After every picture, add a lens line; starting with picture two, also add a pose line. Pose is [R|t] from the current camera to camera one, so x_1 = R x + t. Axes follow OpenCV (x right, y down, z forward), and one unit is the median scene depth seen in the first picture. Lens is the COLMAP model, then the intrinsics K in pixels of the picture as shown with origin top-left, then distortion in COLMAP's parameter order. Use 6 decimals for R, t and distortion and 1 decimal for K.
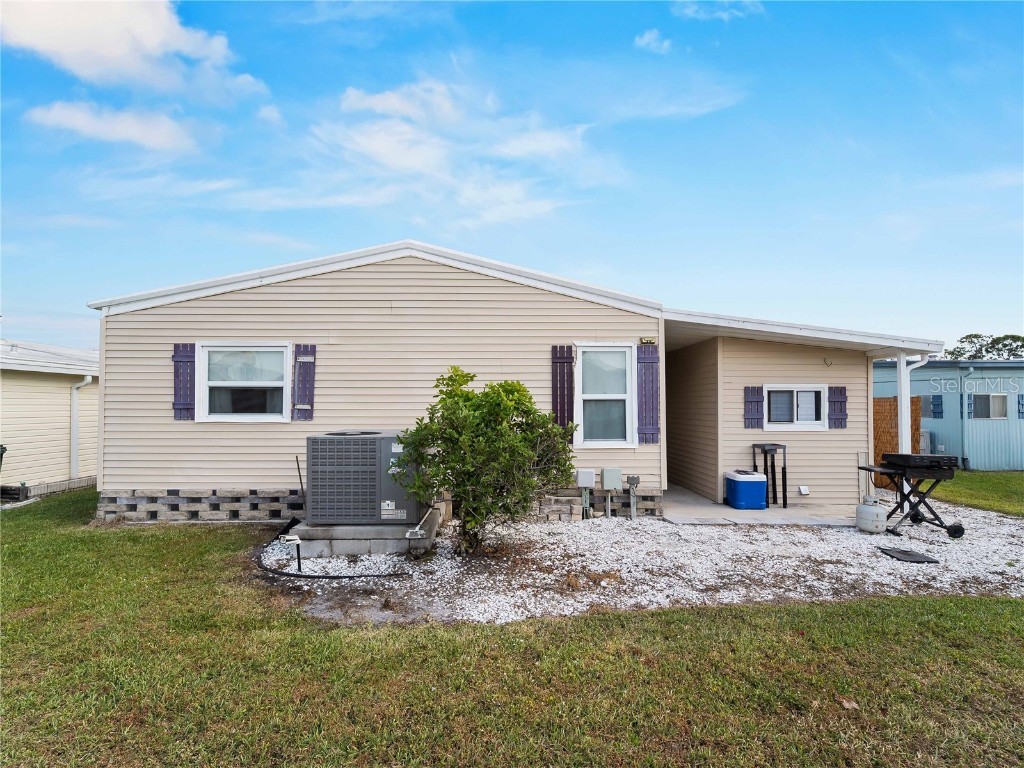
lens RADIAL K [[463.1, 0, 513.0], [0, 463.1, 391.4], [0, 0, 1]] dist [-0.000381, -0.000042]
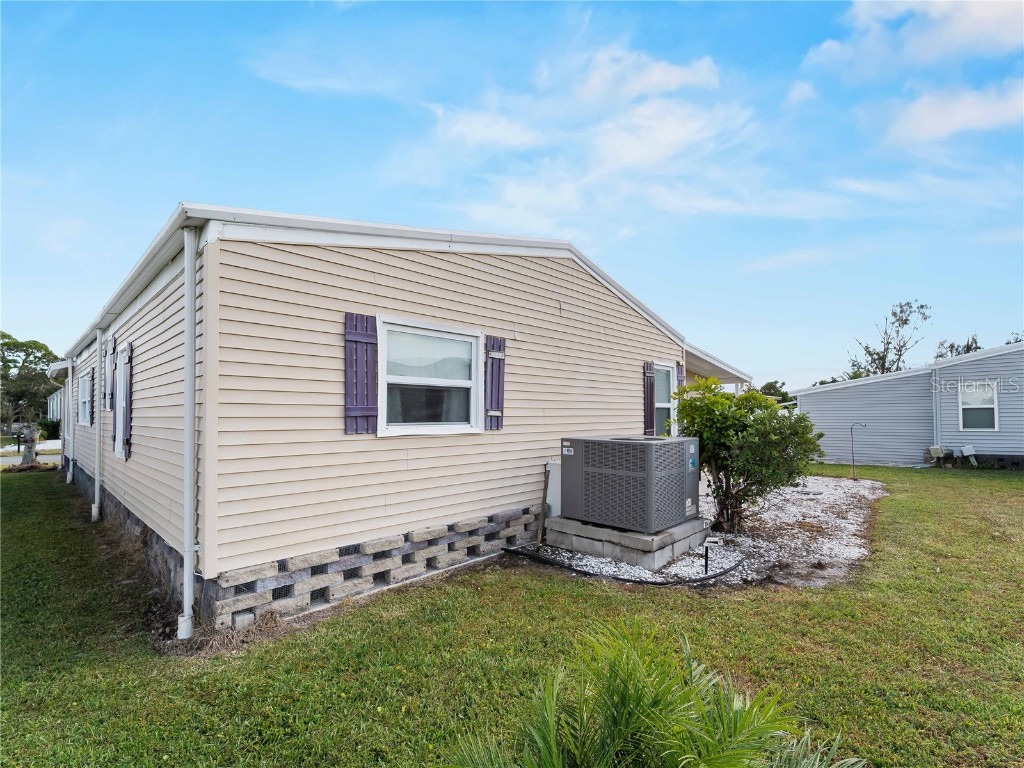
lens RADIAL K [[476.8, 0, 509.4], [0, 476.8, 399.8], [0, 0, 1]] dist [0.000112, -0.000119]
pose [[0.698620, 0.019430, 0.715229, -1.039923], [-0.019940, 0.999772, -0.007683, 0.015399], [-0.715215, -0.008895, 0.698848, 0.394721]]
